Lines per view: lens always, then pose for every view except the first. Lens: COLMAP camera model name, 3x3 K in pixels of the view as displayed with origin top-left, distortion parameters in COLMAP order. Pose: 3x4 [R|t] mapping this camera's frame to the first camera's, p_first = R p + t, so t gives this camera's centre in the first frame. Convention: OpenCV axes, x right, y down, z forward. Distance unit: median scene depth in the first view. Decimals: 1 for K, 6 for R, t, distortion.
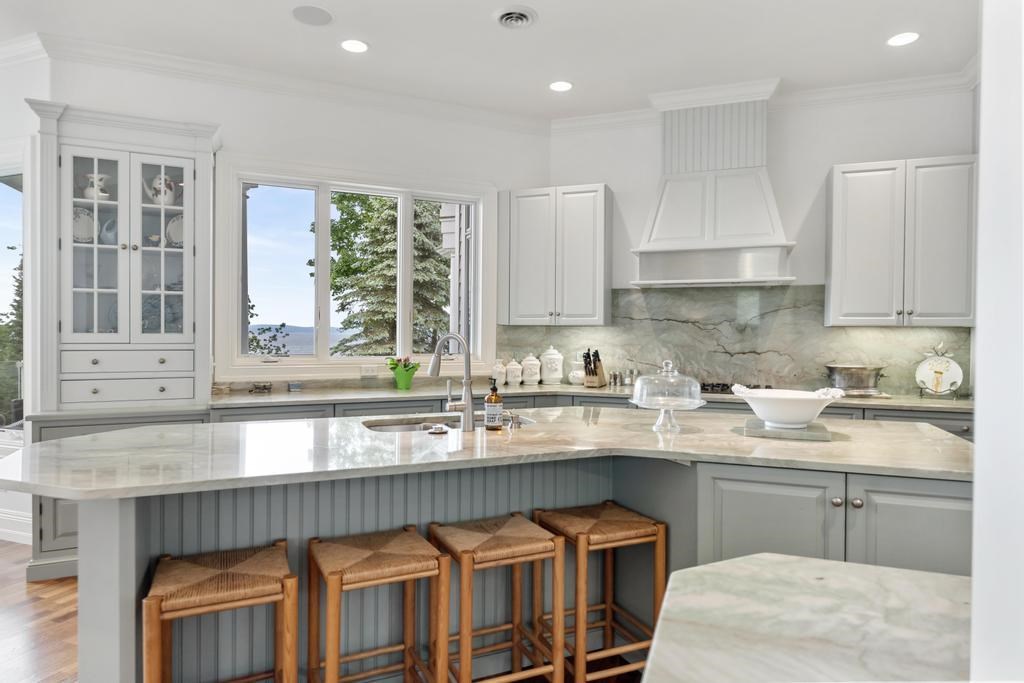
lens RADIAL K [[624.2, 0, 512.0], [0, 624.2, 341.5], [0, 0, 1]] dist [0.002448, 0.001581]
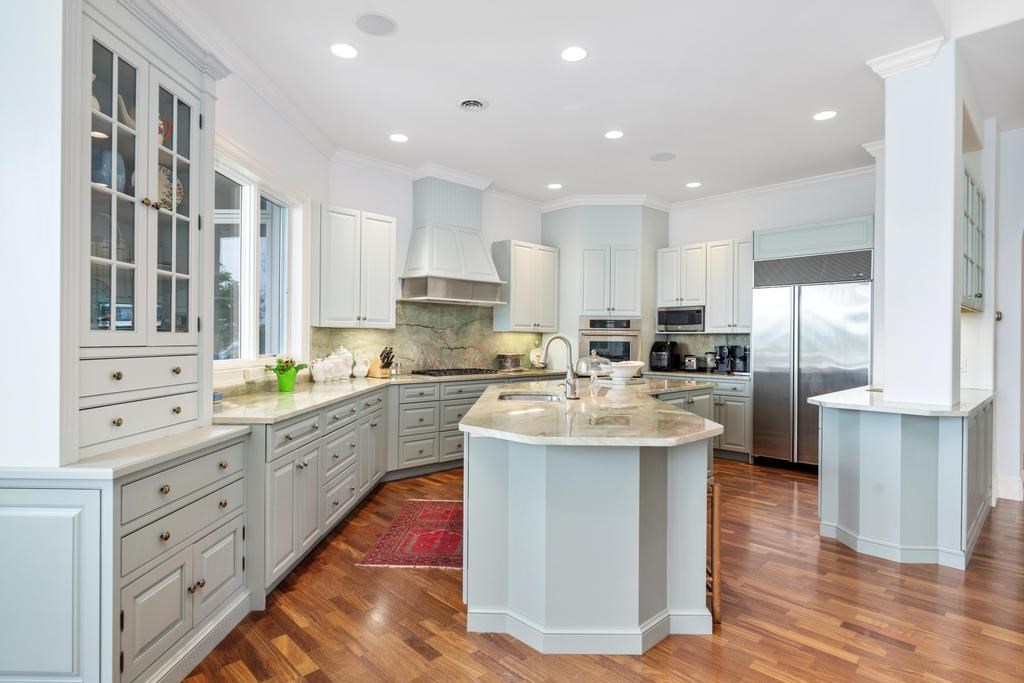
lens RADIAL K [[539.9, 0, 512.0], [0, 539.9, 341.5], [0, 0, 1]] dist [0.002827, 0.000276]
pose [[0.432214, -0.005713, 0.901753, -0.937150], [0.006908, 0.999972, 0.003024, -0.001312], [-0.901745, 0.004923, 0.432241, 0.382682]]
